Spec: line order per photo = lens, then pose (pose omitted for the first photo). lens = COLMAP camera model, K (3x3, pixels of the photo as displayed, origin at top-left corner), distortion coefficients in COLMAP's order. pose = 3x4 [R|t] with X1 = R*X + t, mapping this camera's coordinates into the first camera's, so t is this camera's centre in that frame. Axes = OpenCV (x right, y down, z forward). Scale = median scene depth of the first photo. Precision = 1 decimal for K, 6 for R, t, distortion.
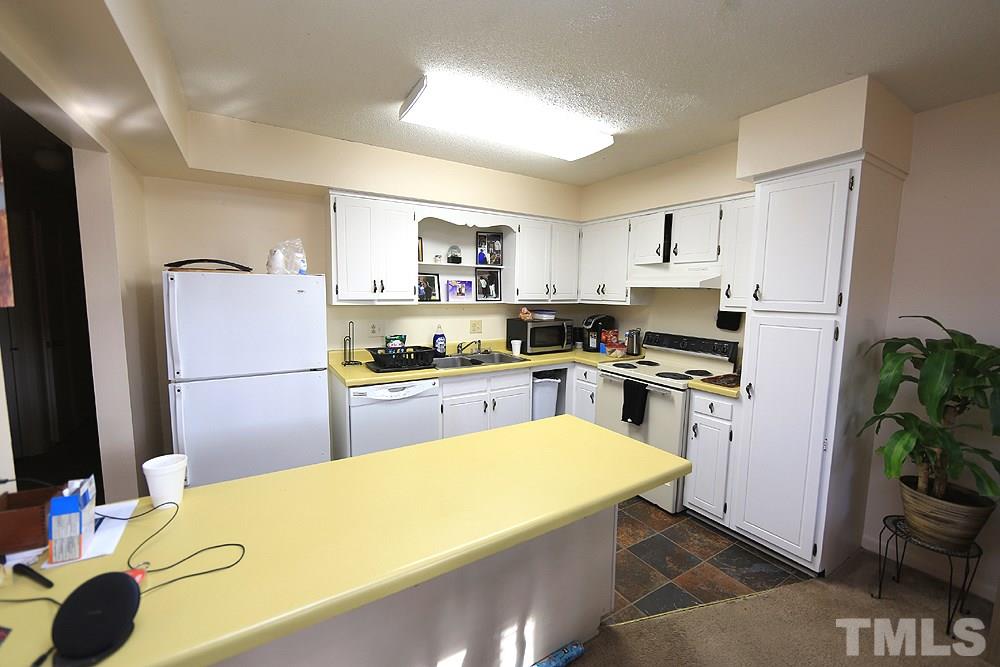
lens RADIAL K [[396.3, 0, 497.9], [0, 396.3, 331.2], [0, 0, 1]] dist [-0.007568, 0.001239]
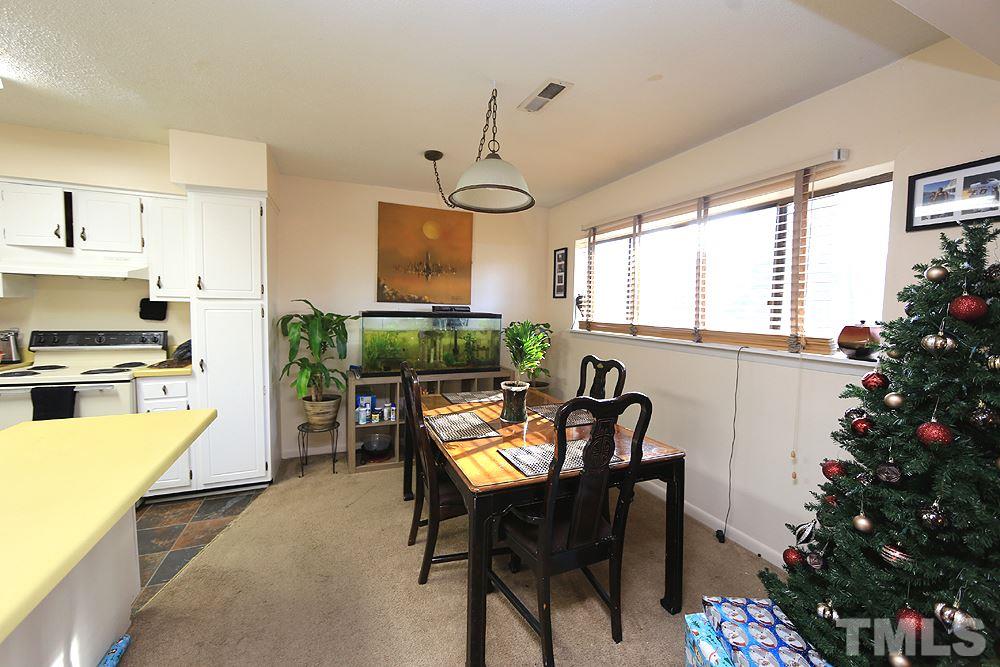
lens RADIAL K [[396.3, 0, 495.8], [0, 396.3, 330.7], [0, 0, 1]] dist [-0.007568, 0.001239]
pose [[0.164116, -0.070631, 0.983909, -0.388949], [0.084622, 0.994765, 0.057295, 0.054131], [-0.982805, 0.073857, 0.169234, -0.078307]]
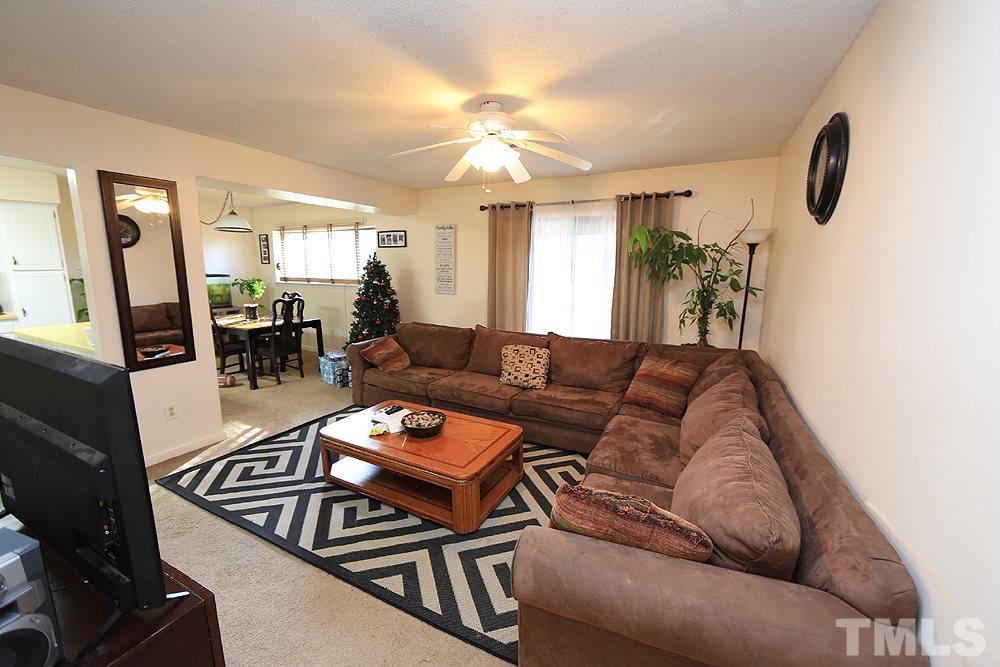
lens RADIAL K [[396.3, 0, 497.1], [0, 396.3, 331.1], [0, 0, 1]] dist [-0.007568, 0.001239]
pose [[-0.502716, -0.161130, 0.849302, -2.222550], [0.073719, 0.970905, 0.227836, -0.027508], [-0.861303, 0.177146, -0.476211, -0.061076]]
